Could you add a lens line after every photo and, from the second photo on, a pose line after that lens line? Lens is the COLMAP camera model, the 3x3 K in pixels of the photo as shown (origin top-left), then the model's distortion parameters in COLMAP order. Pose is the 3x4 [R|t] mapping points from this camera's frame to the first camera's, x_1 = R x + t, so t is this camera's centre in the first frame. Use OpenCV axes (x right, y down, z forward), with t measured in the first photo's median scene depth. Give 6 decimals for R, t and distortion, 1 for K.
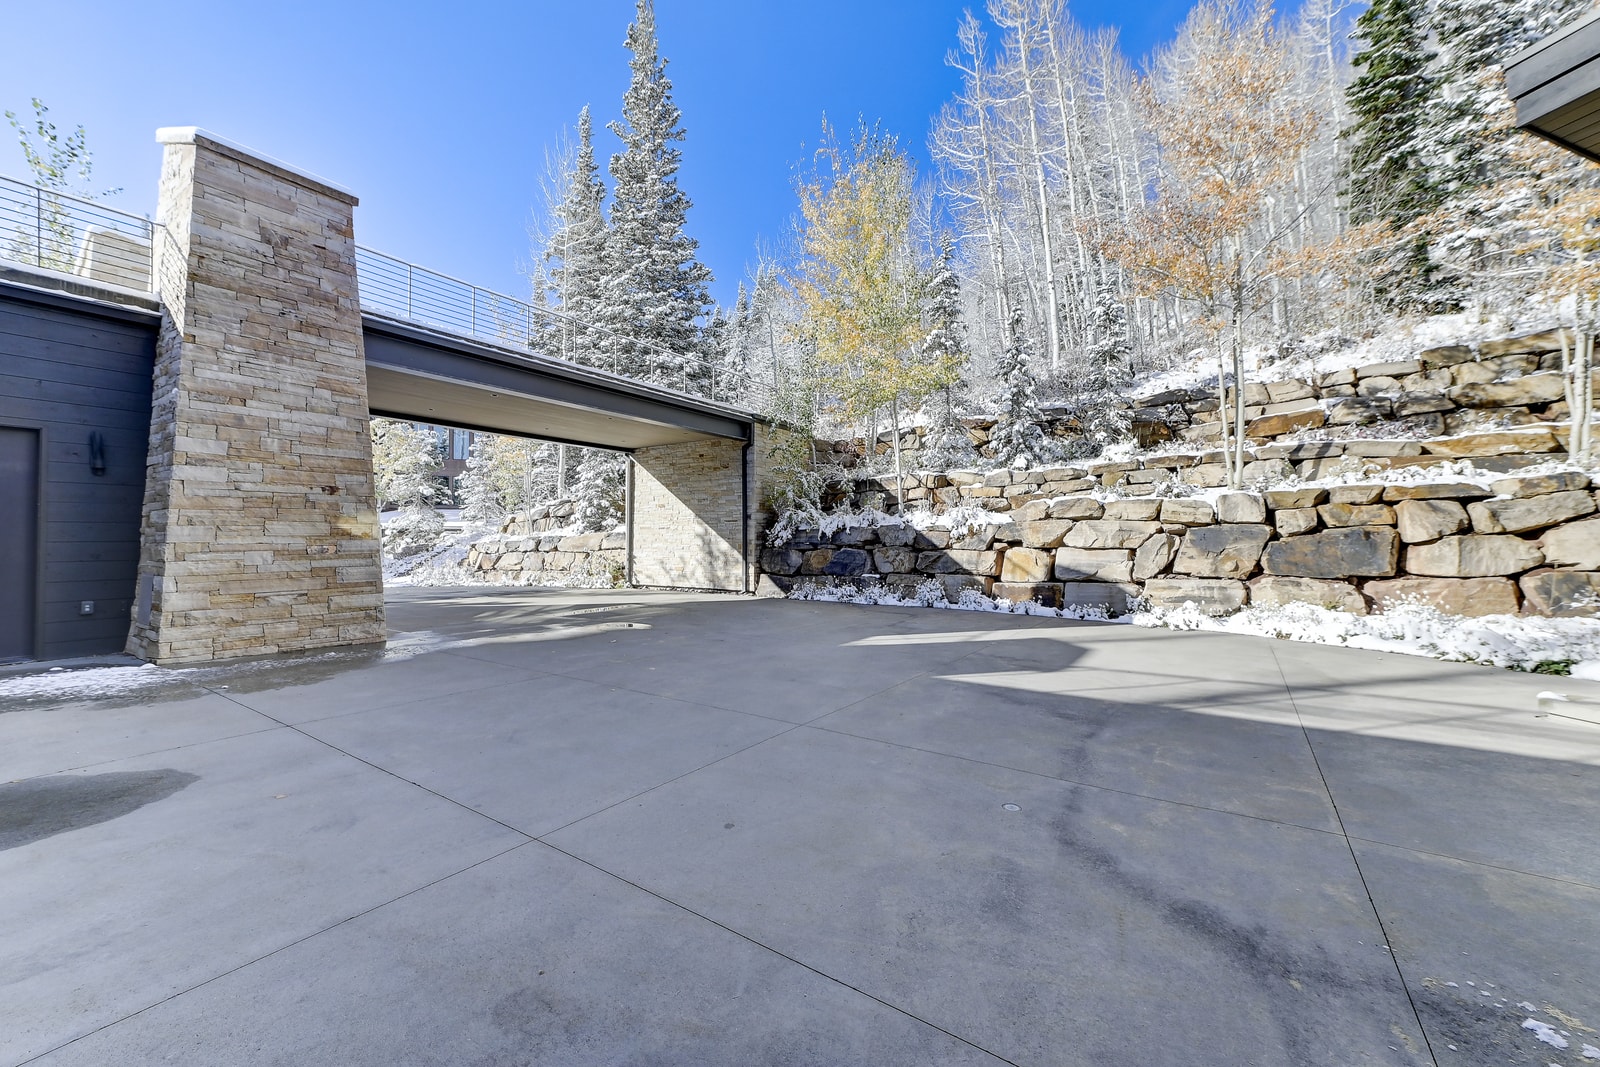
lens RADIAL K [[622.7, 0, 795.4], [0, 622.7, 536.3], [0, 0, 1]] dist [0.013868, 0.000182]
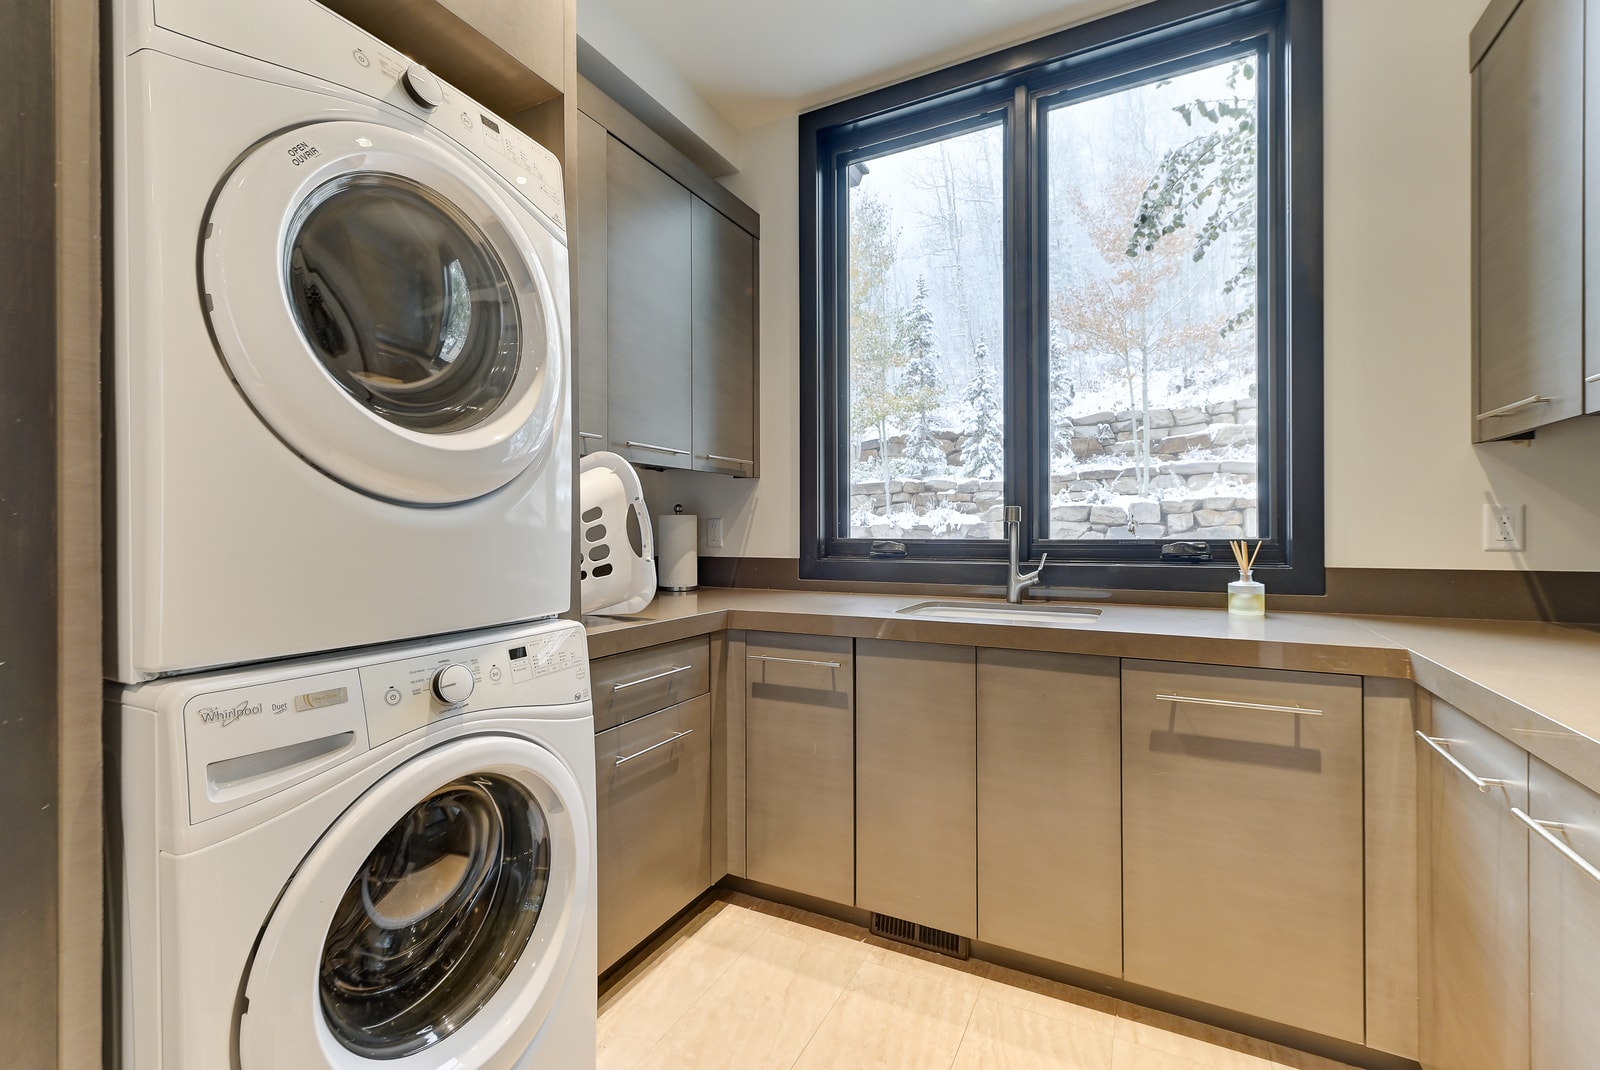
lens RADIAL K [[691.4, 0, 798.8], [0, 691.4, 530.8], [0, 0, 1]] dist [0.005074, -0.000566]
pose [[0.994316, -0.005011, 0.106354, -0.146242], [0.004743, 0.999985, 0.002768, -0.009803], [-0.106366, -0.002248, 0.994324, -0.308320]]
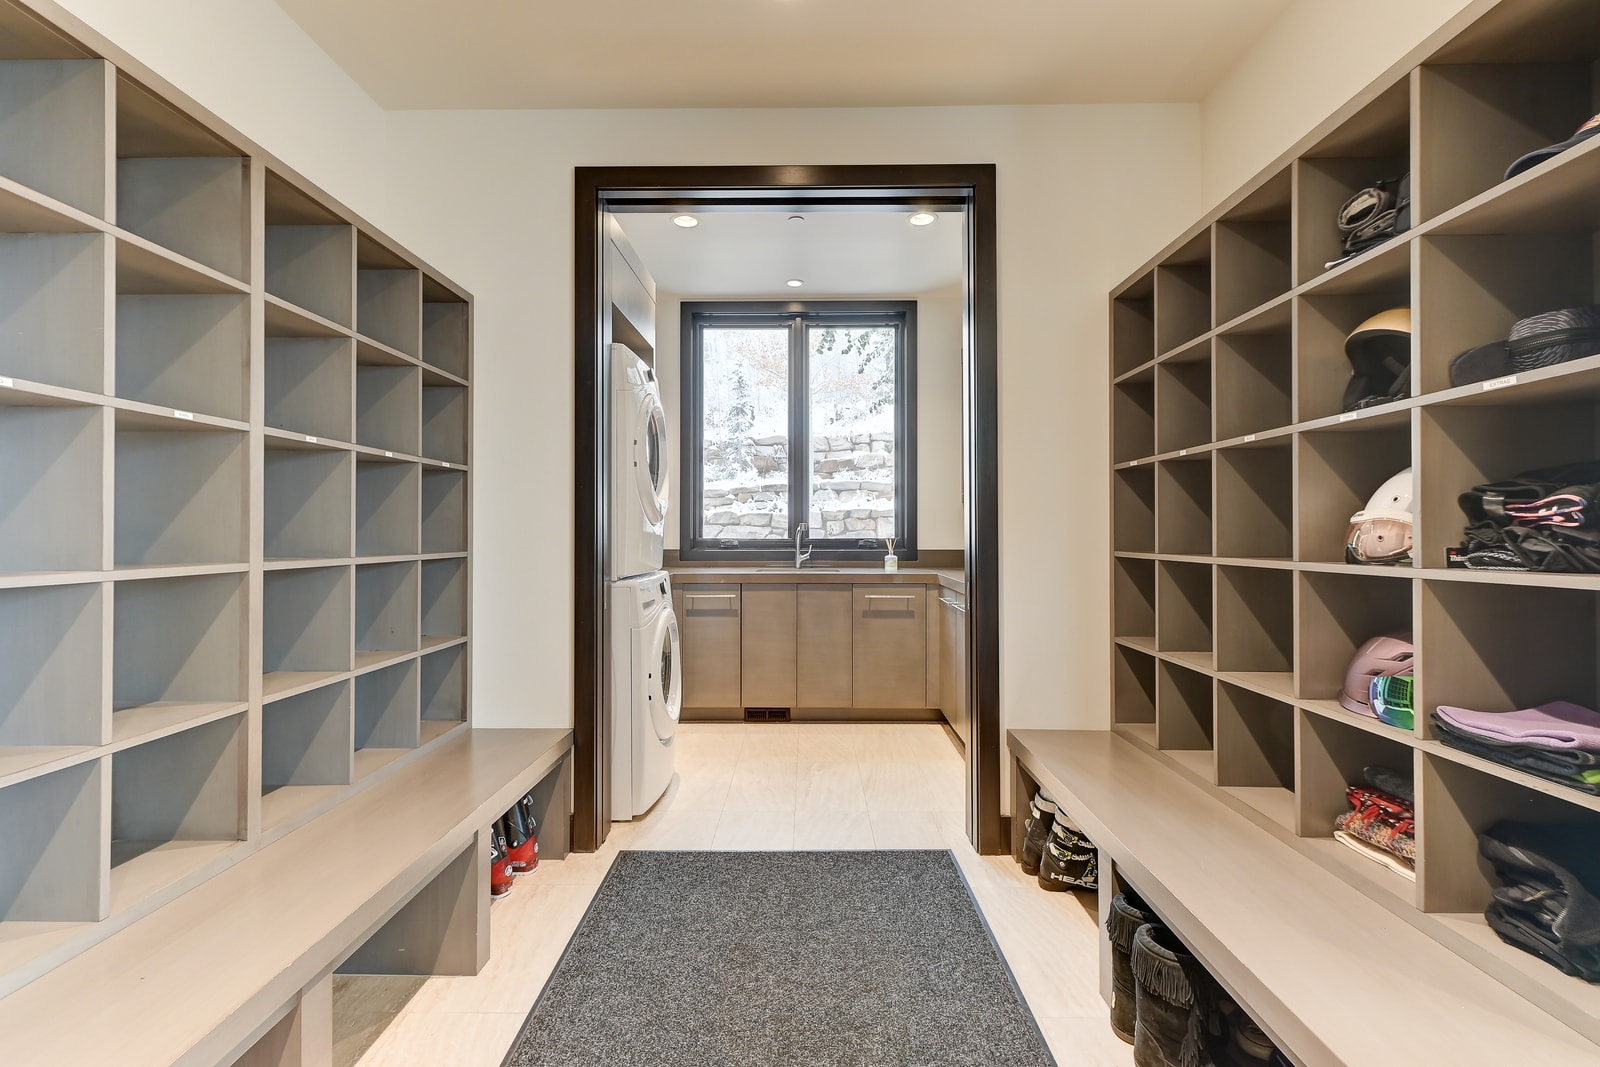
lens RADIAL K [[691.4, 0, 801.9], [0, 691.4, 529.2], [0, 0, 1]] dist [0.005074, -0.000566]
pose [[0.838407, 0.001841, 0.545042, -0.261950], [-0.001026, 0.999998, -0.001800, -0.011044], [-0.545044, 0.000950, 0.838407, -0.437885]]
